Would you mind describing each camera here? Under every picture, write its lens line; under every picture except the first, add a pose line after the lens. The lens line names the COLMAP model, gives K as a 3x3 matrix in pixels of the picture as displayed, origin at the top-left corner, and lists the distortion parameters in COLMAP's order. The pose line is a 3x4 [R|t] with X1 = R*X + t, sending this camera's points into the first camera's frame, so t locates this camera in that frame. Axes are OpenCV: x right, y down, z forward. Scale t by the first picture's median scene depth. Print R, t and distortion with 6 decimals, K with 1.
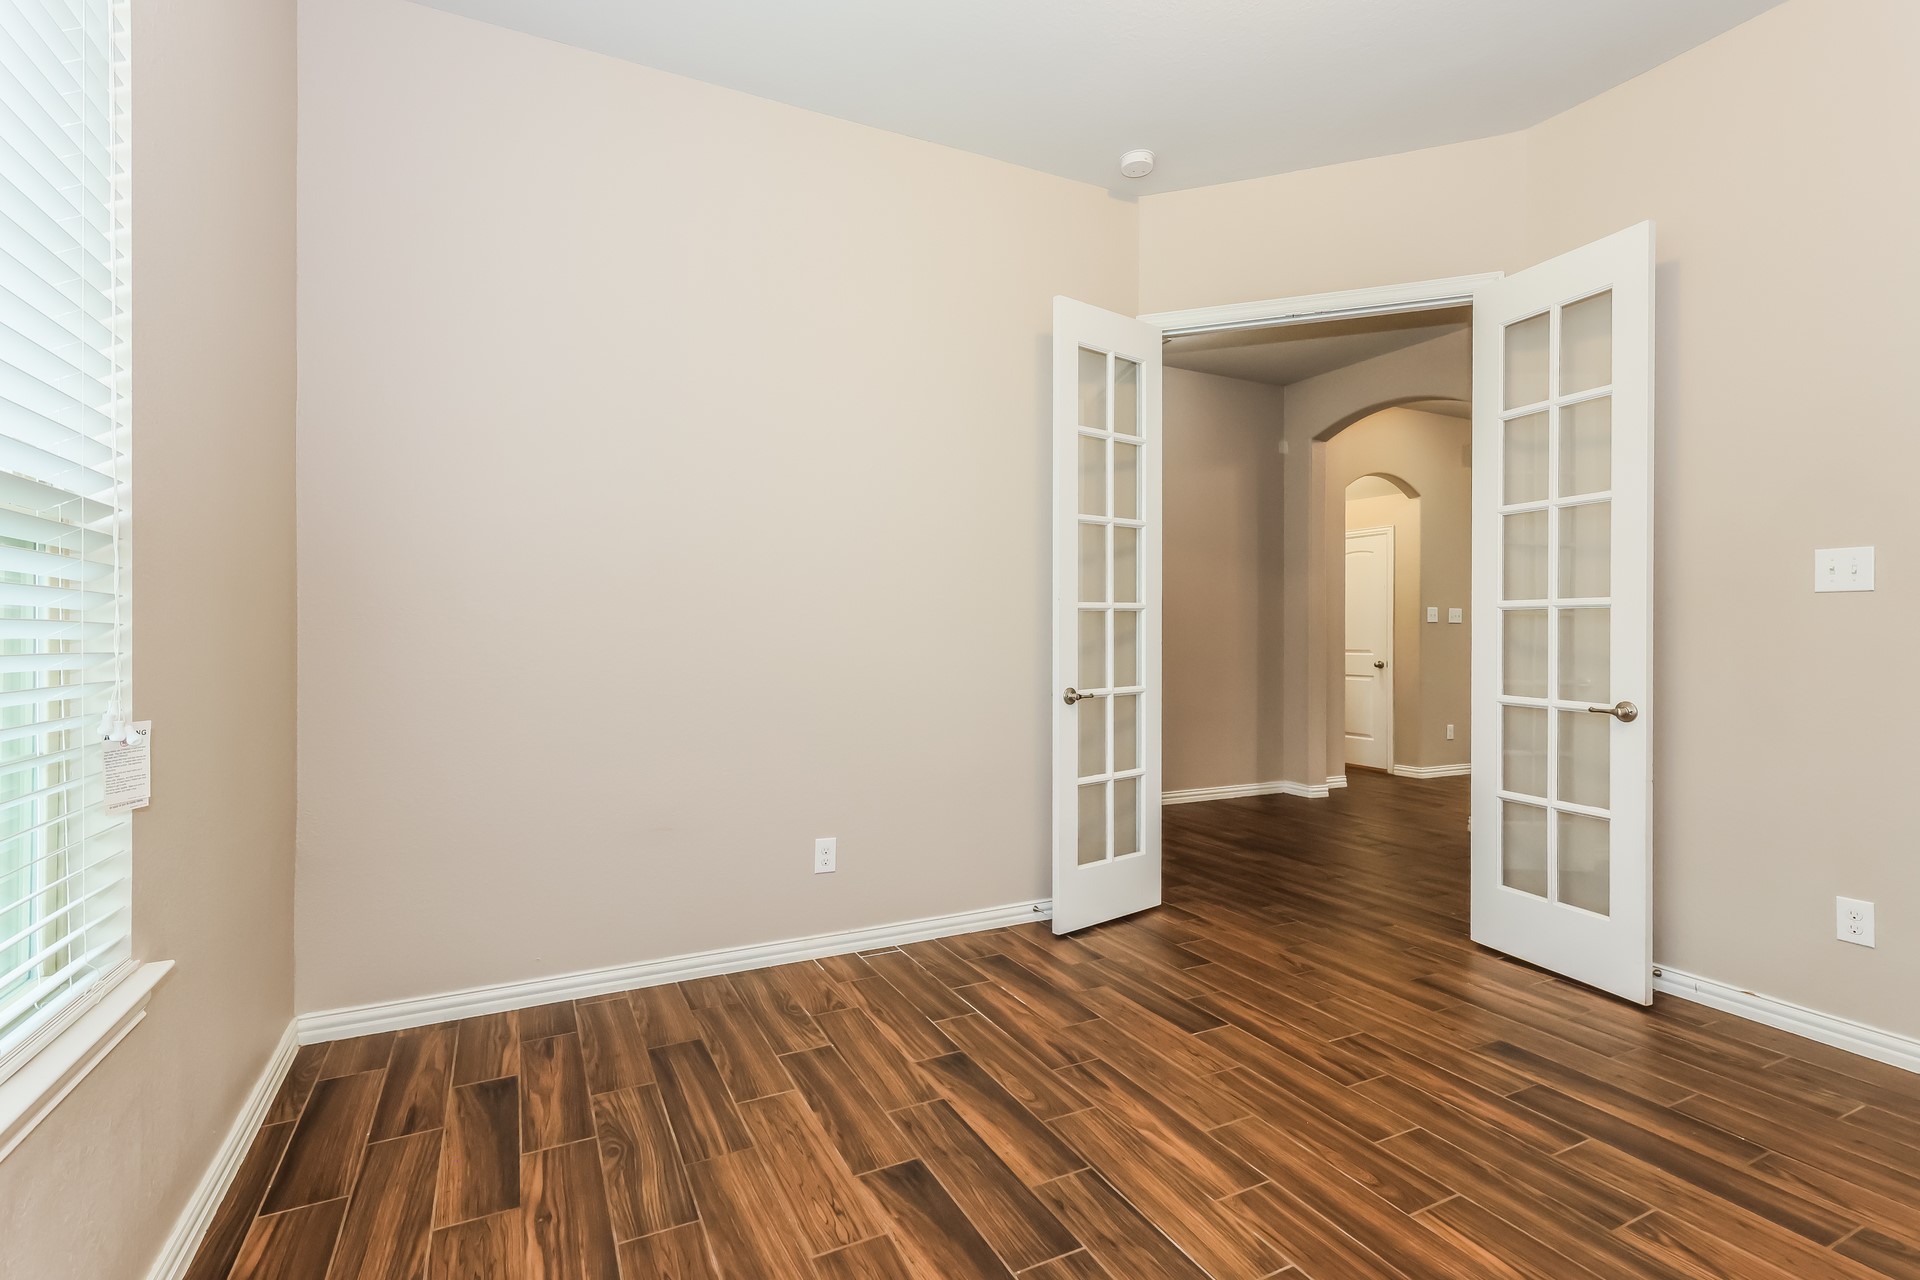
lens RADIAL K [[893.9, 0, 947.5], [0, 893.9, 632.9], [0, 0, 1]] dist [-0.001072, -0.000422]
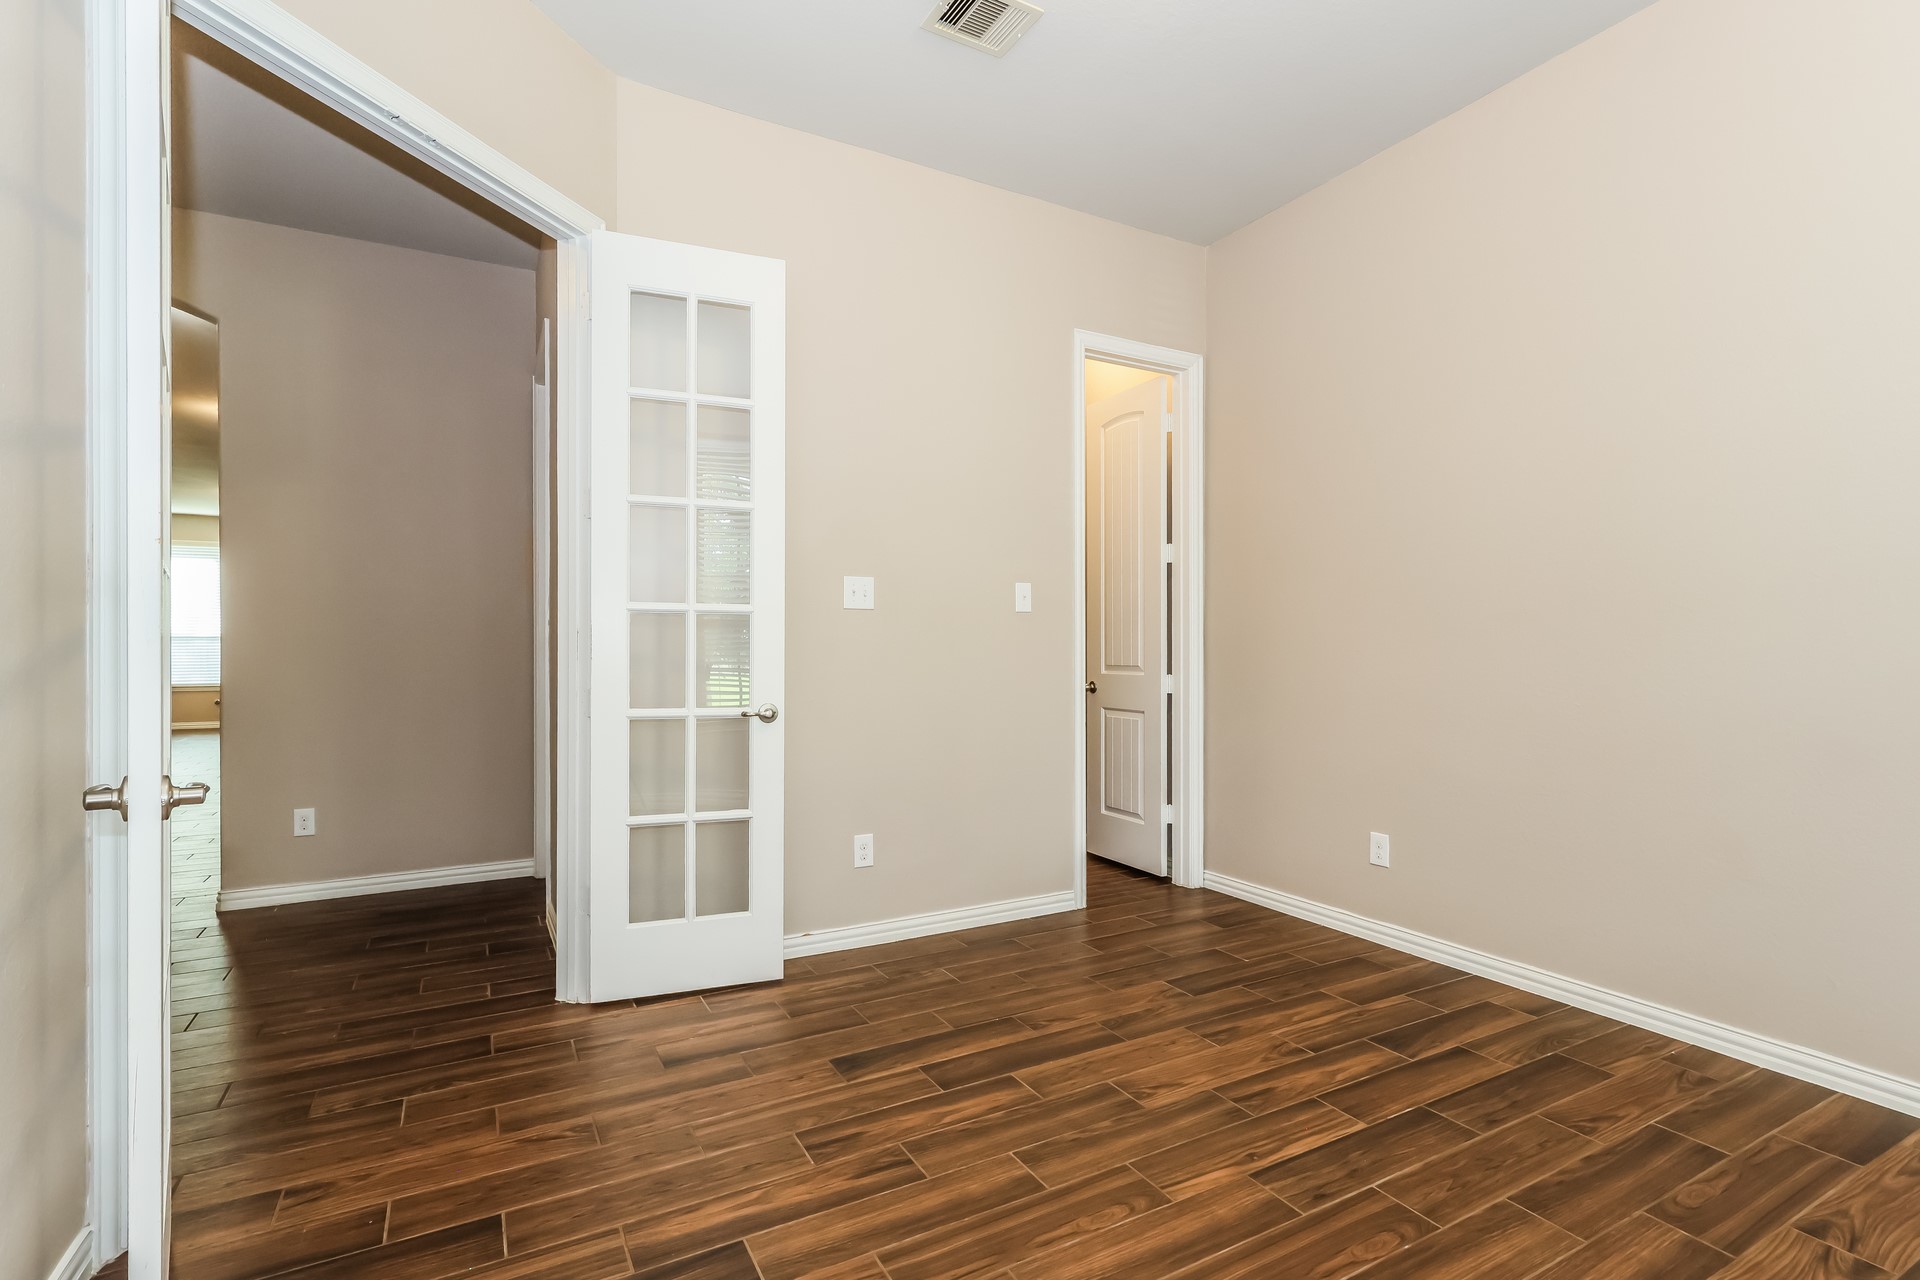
lens RADIAL K [[893.9, 0, 946.9], [0, 893.9, 656.5], [0, 0, 1]] dist [-0.001072, -0.000422]
pose [[-0.047775, -0.015194, 0.998743, -0.350691], [-0.003646, 0.999880, 0.015037, 0.004180], [-0.998851, -0.002923, -0.047824, 0.930721]]
